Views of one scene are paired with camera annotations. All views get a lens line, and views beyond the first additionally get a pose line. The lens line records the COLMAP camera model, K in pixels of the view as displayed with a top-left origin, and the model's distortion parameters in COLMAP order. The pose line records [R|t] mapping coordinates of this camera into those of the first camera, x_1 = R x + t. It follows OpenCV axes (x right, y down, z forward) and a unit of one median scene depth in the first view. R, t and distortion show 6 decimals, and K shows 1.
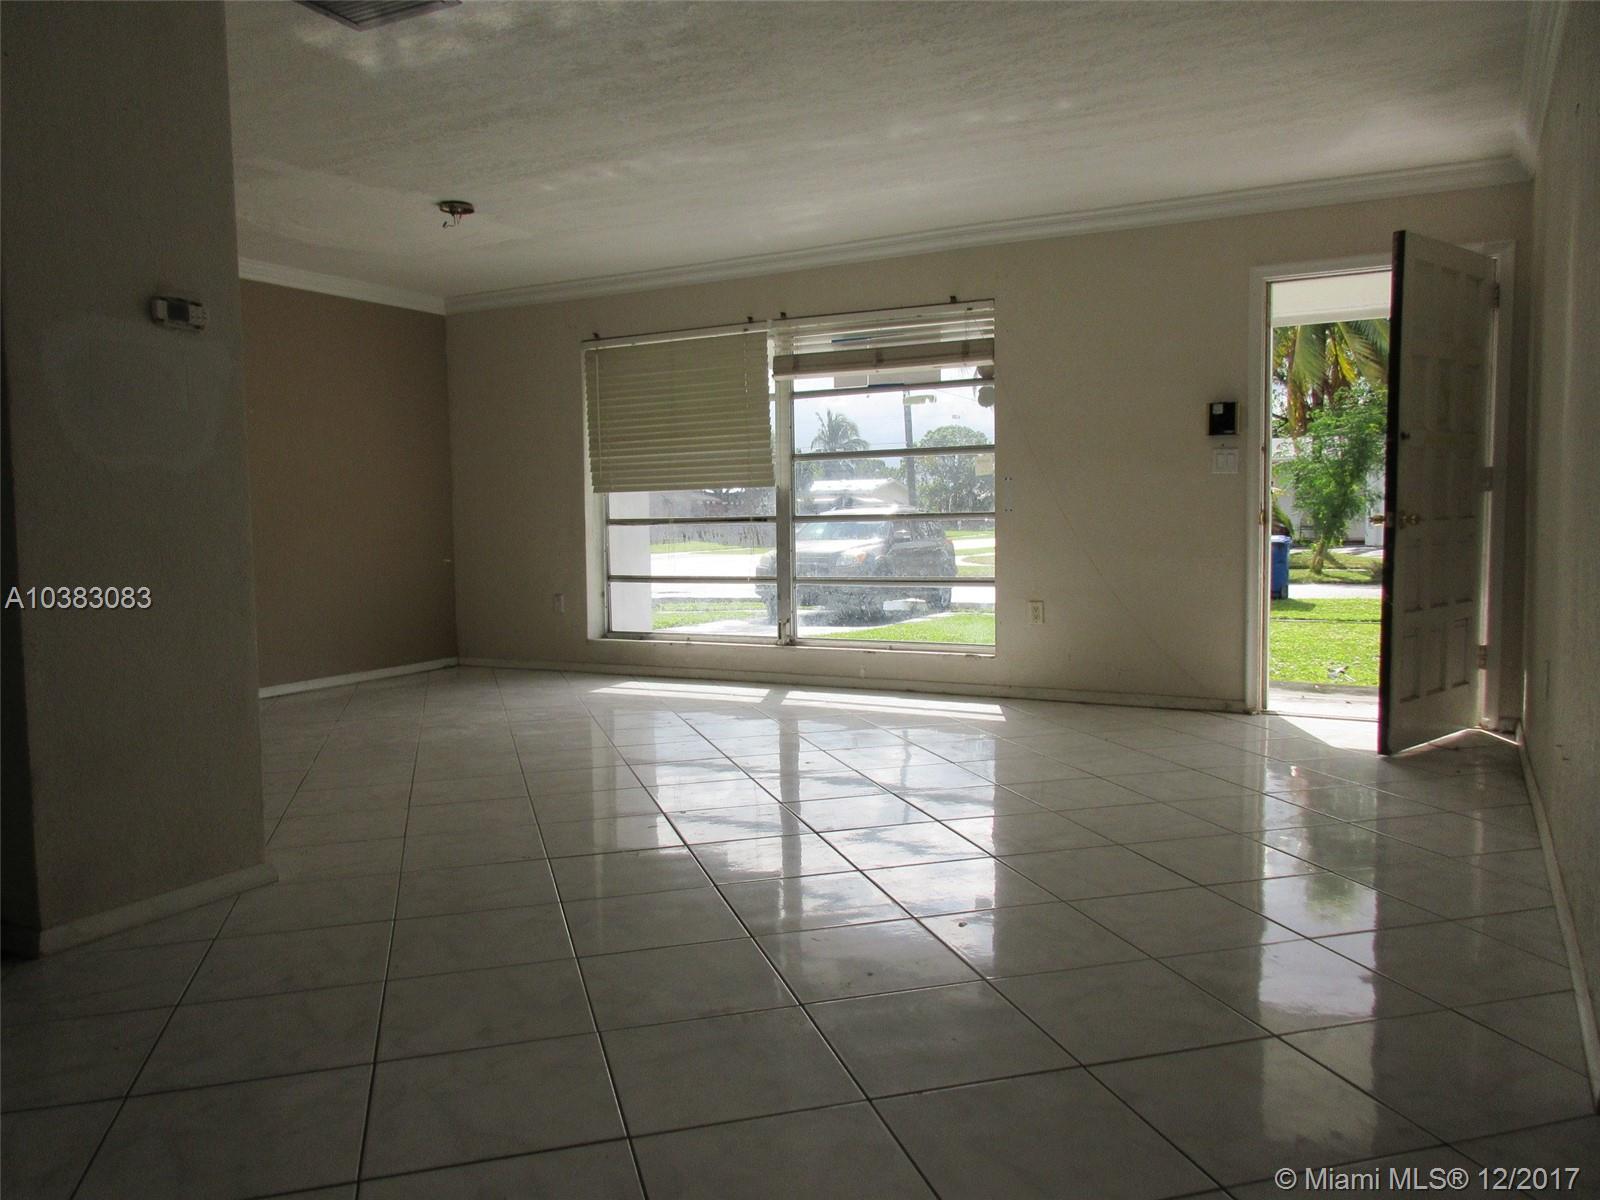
lens RADIAL K [[1183.7, 0, 795.5], [0, 1183.7, 598.4], [0, 0, 1]] dist [0.001067, 0.008064]
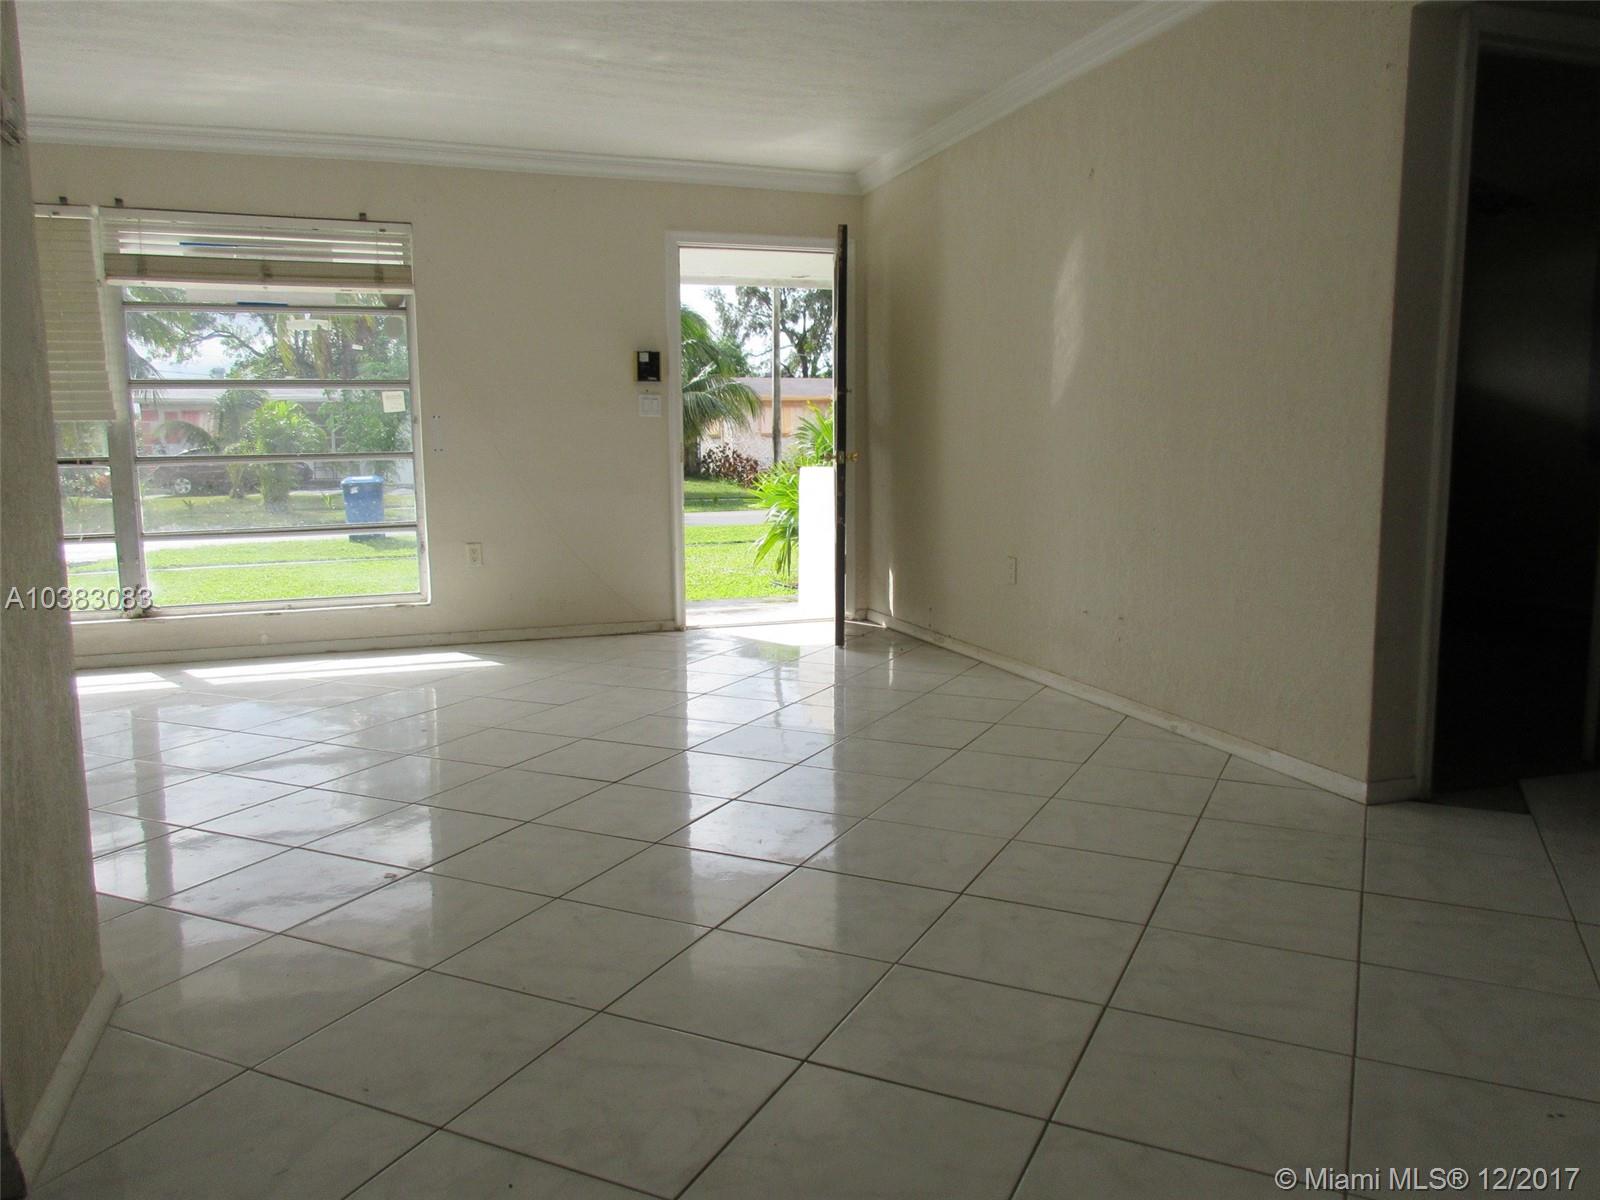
lens RADIAL K [[1183.7, 0, 796.0], [0, 1183.7, 600.4], [0, 0, 1]] dist [0.001067, 0.008064]
pose [[0.673126, -0.092037, 0.733778, -0.334908], [0.055829, 0.995718, 0.073677, -0.007842], [-0.737418, -0.008628, 0.675382, 0.137672]]
